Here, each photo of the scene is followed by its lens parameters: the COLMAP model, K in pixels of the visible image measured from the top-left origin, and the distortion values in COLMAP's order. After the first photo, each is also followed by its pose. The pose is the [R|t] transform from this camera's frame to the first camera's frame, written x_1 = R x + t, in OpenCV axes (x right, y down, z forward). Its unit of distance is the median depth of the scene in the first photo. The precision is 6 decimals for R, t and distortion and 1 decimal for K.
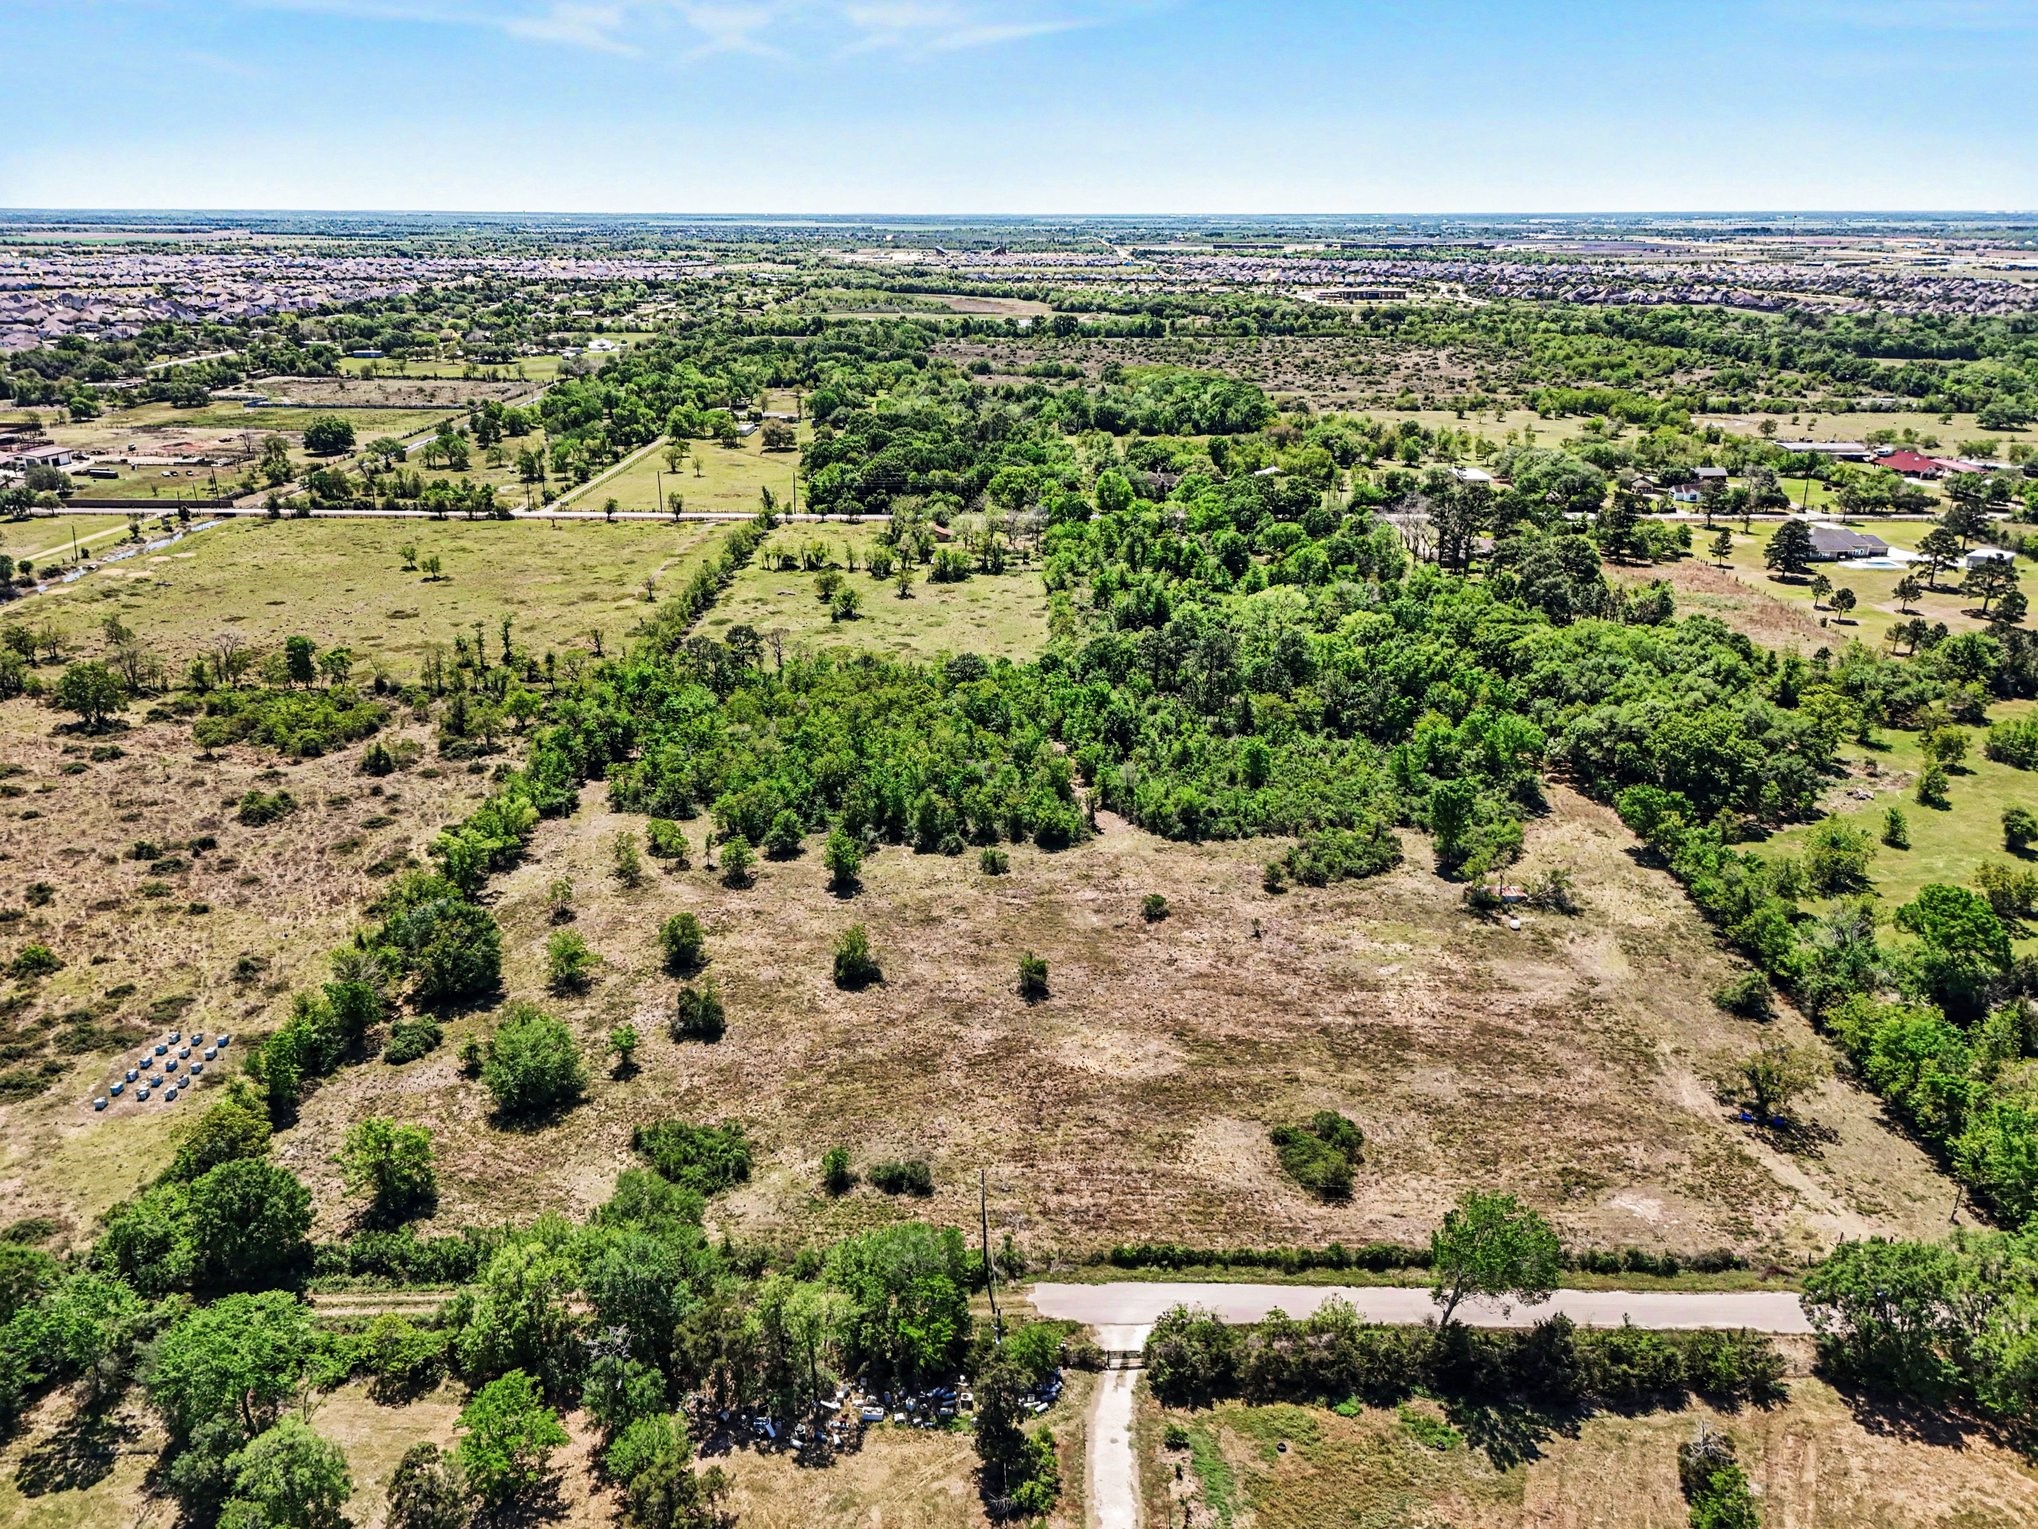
lens RADIAL K [[1513.3, 0, 1030.3], [0, 1513.3, 758.7], [0, 0, 1]] dist [0.059767, -0.057039]
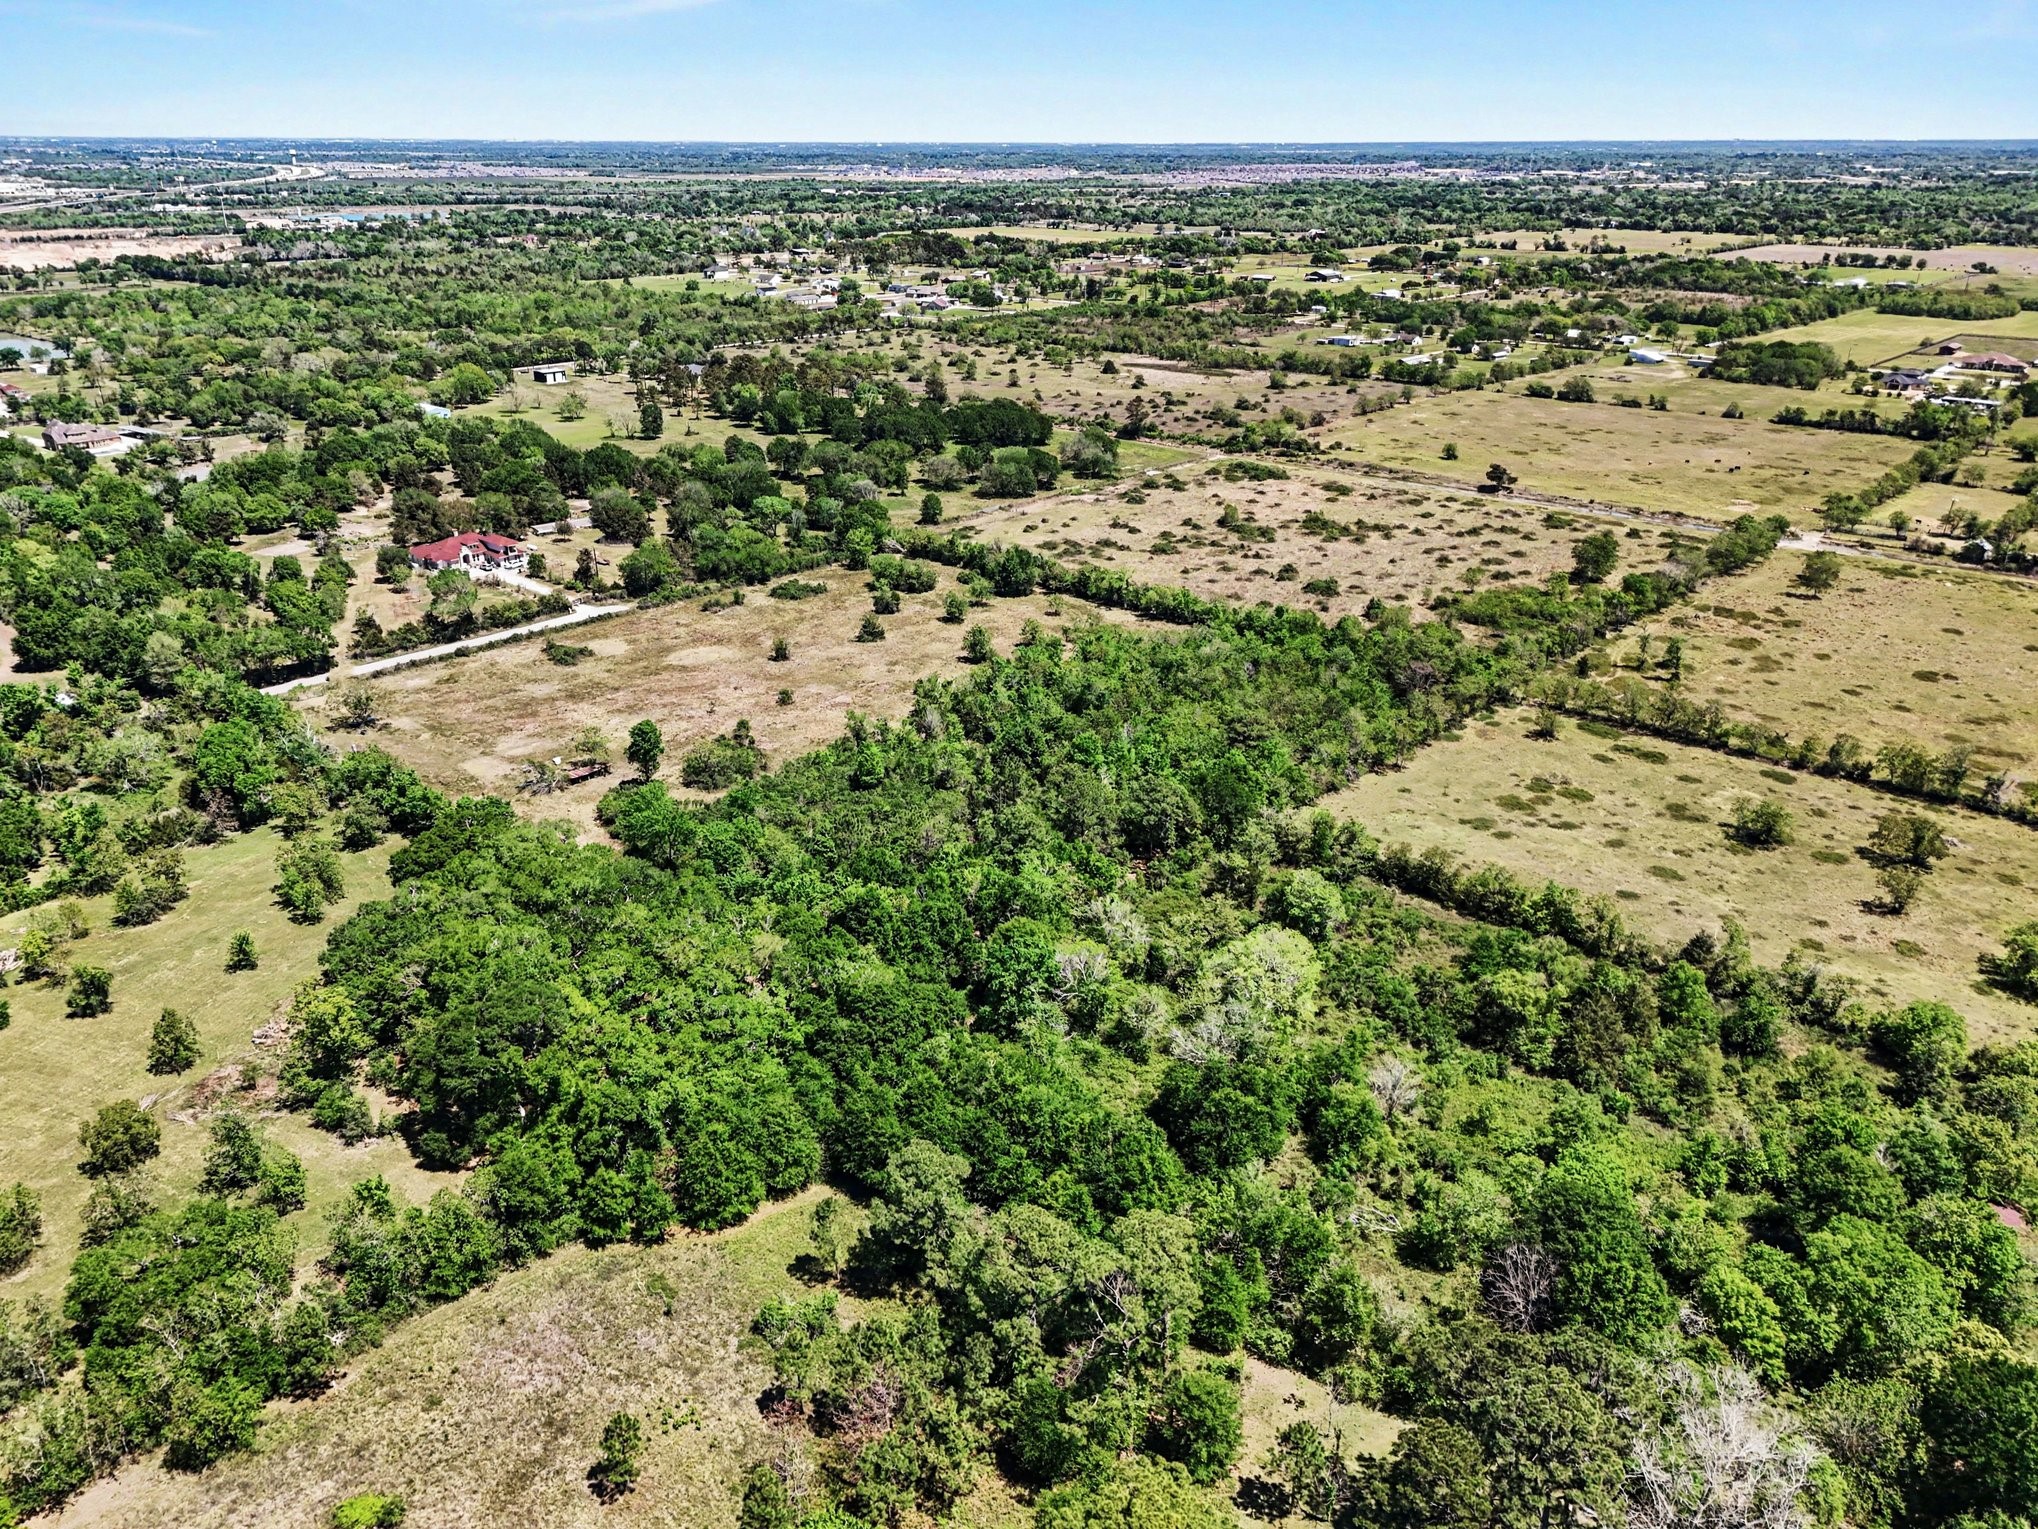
lens RADIAL K [[1513.3, 0, 1021.2], [0, 1513.3, 766.7], [0, 0, 1]] dist [0.059767, -0.057039]
pose [[-0.664028, 0.283335, -0.691945, 0.585884], [-0.256473, 0.782967, 0.566732, -0.446348], [0.702345, 0.553791, -0.447244, 1.136790]]
